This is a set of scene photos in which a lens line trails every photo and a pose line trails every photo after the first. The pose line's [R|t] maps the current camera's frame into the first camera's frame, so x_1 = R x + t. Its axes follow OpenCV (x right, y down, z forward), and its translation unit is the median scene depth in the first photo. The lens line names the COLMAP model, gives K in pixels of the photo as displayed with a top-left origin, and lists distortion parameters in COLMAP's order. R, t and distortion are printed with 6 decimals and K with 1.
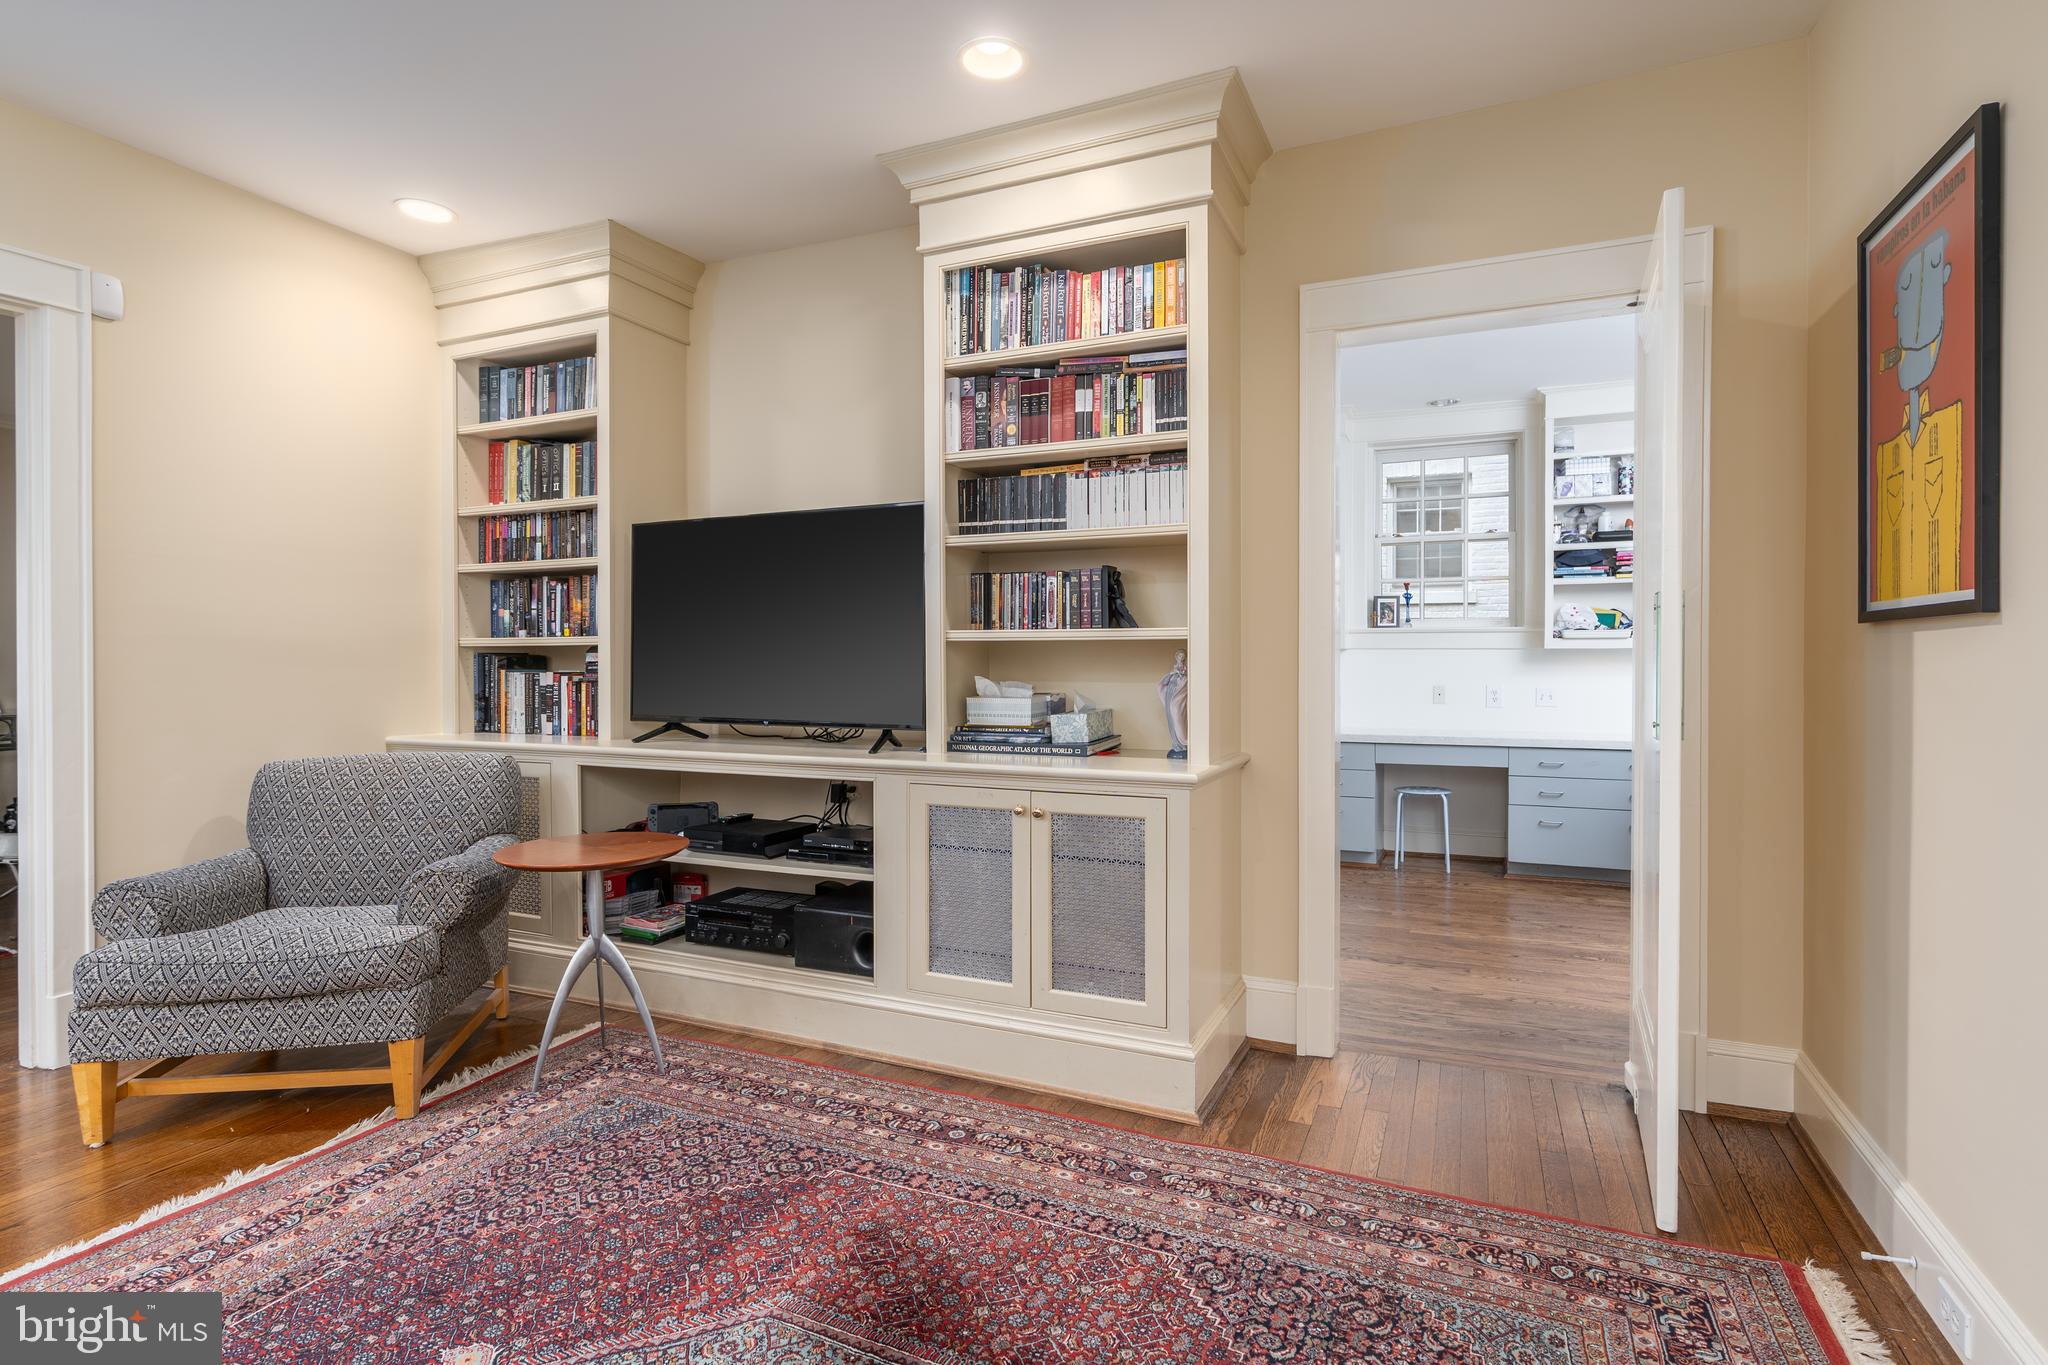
lens RADIAL K [[1011.8, 0, 1024.0], [0, 1011.8, 682.5], [0, 0, 1]] dist [-0.000785, 0.000069]
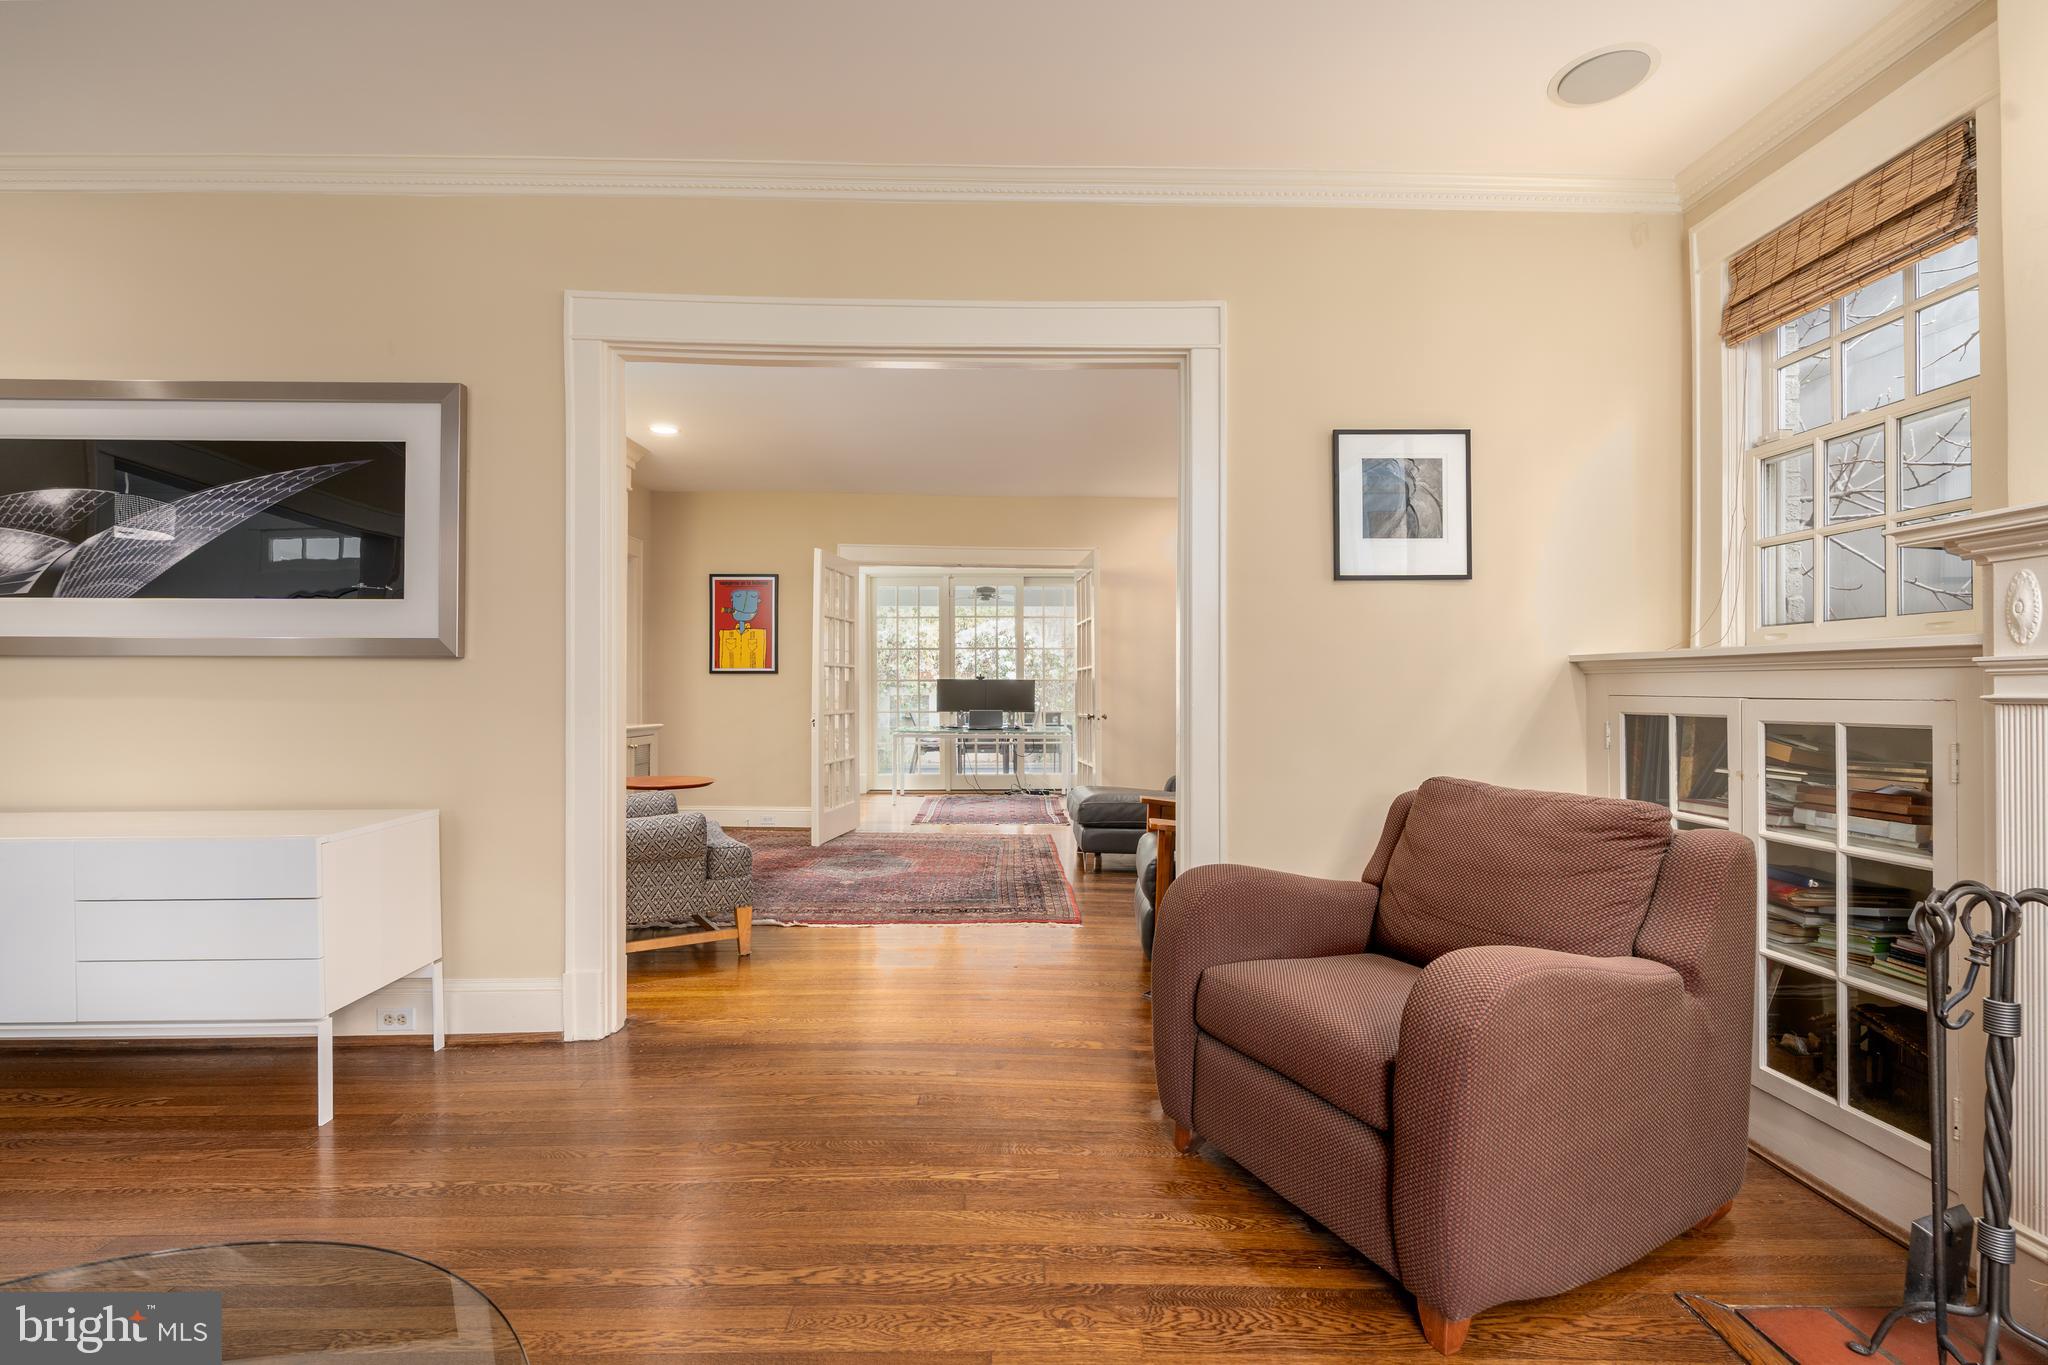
lens RADIAL K [[951.9, 0, 1004.2], [0, 951.9, 680.2], [0, 0, 1]] dist [0.008704, 0.000225]
pose [[-0.400501, 0.014386, 0.916183, -2.306463], [0.020856, 0.999761, -0.006581, 0.010954], [-0.916059, 0.016472, -0.400705, 1.117165]]
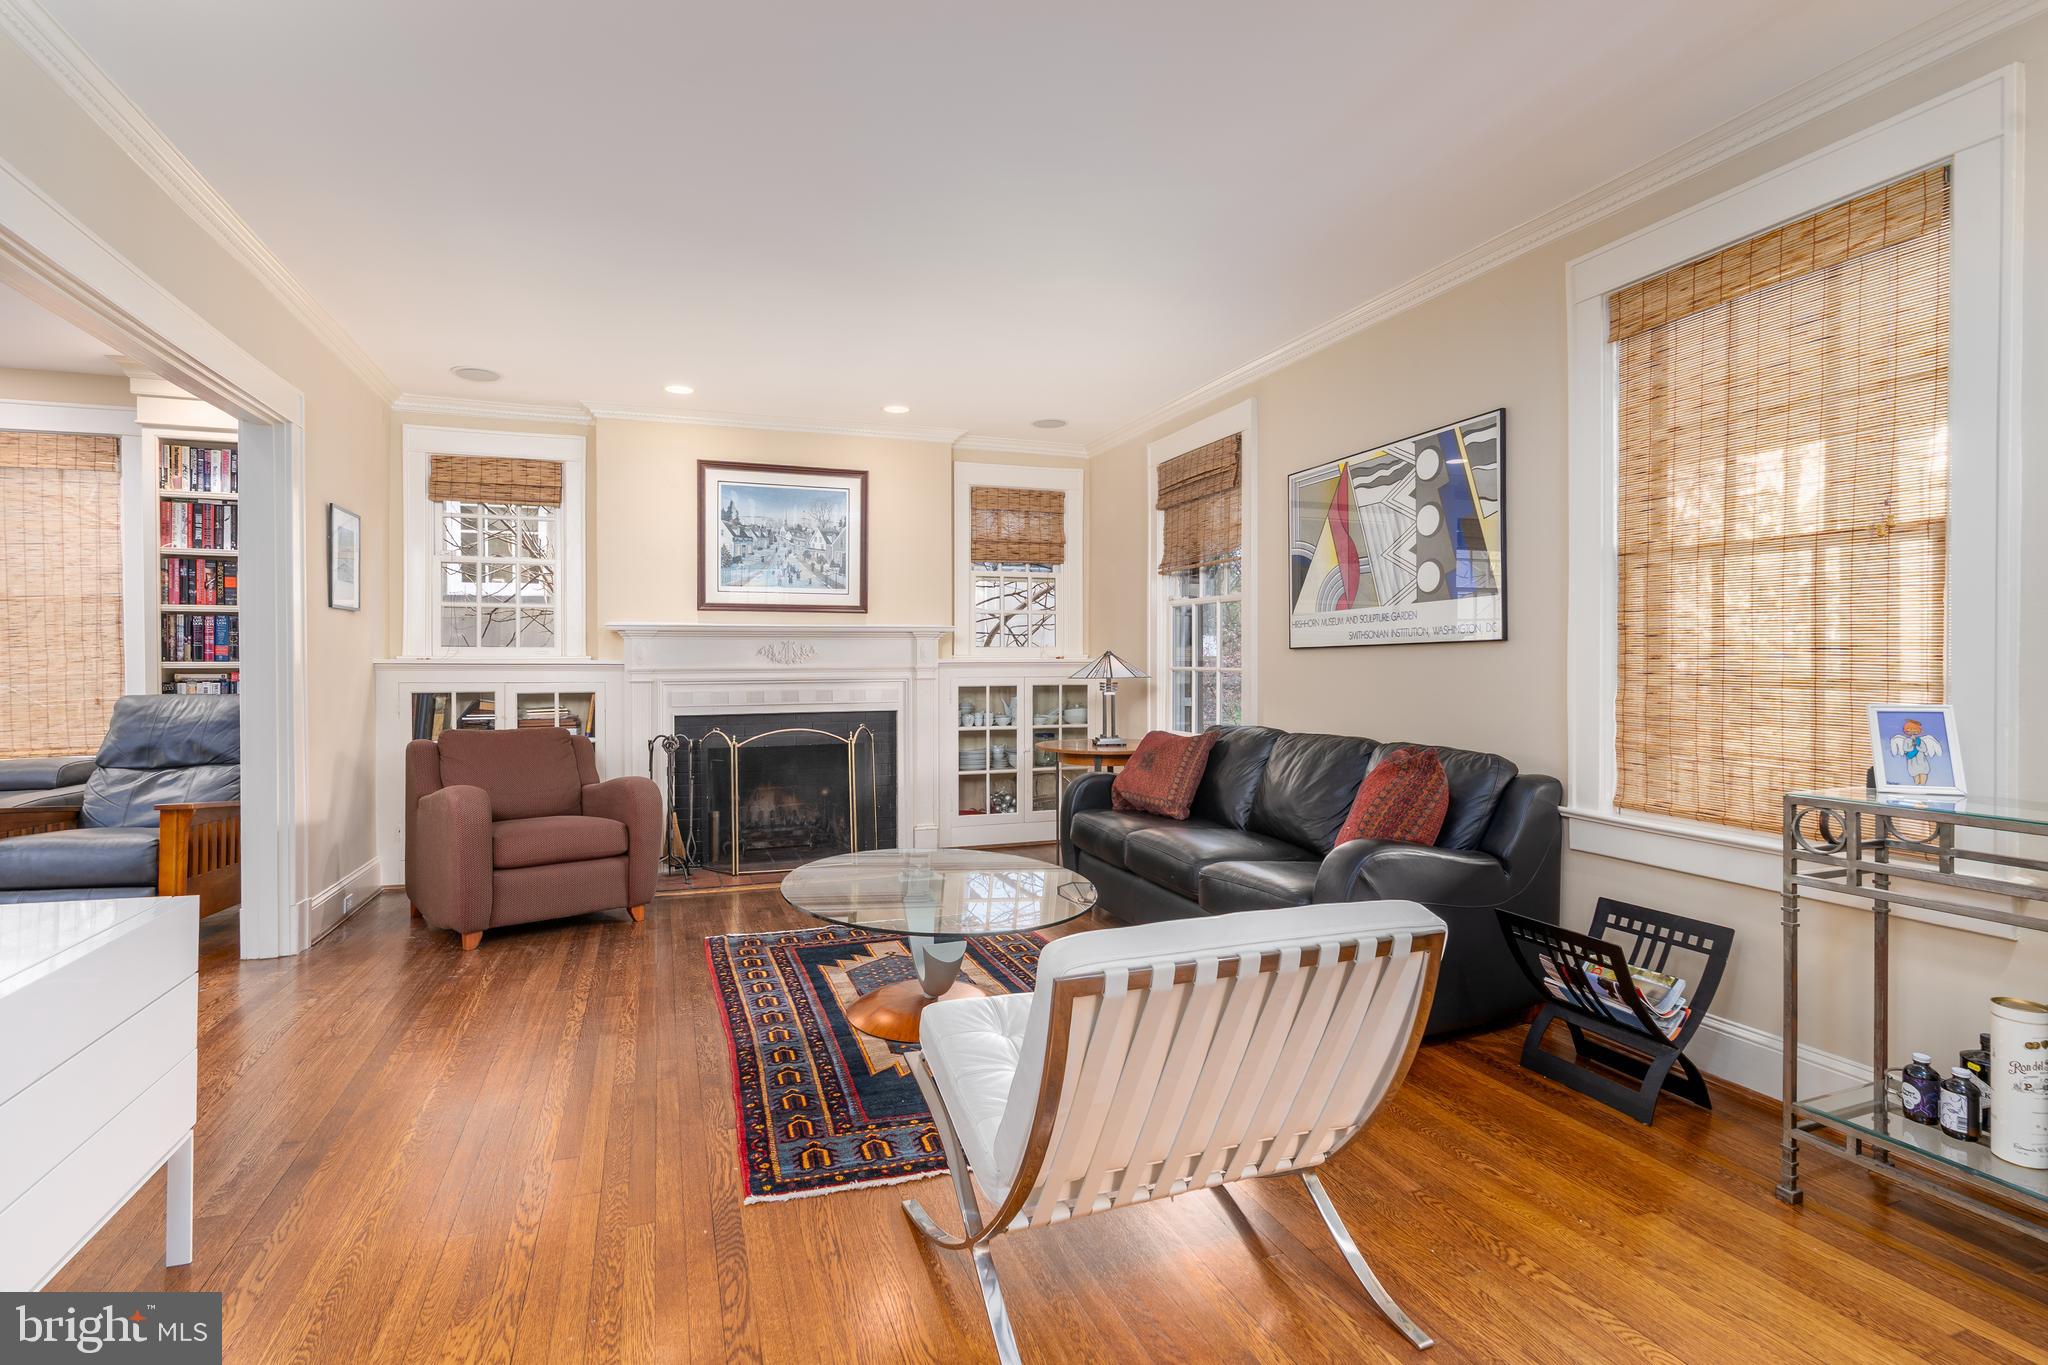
lens RADIAL K [[950.1, 0, 998.2], [0, 950.1, 664.2], [0, 0, 1]] dist [0.000710, 0.000370]
pose [[-0.733770, 0.007389, -0.679358, -1.160446], [-0.010384, 0.999702, 0.022089, -0.054177], [0.679319, 0.023263, -0.733475, 2.293481]]
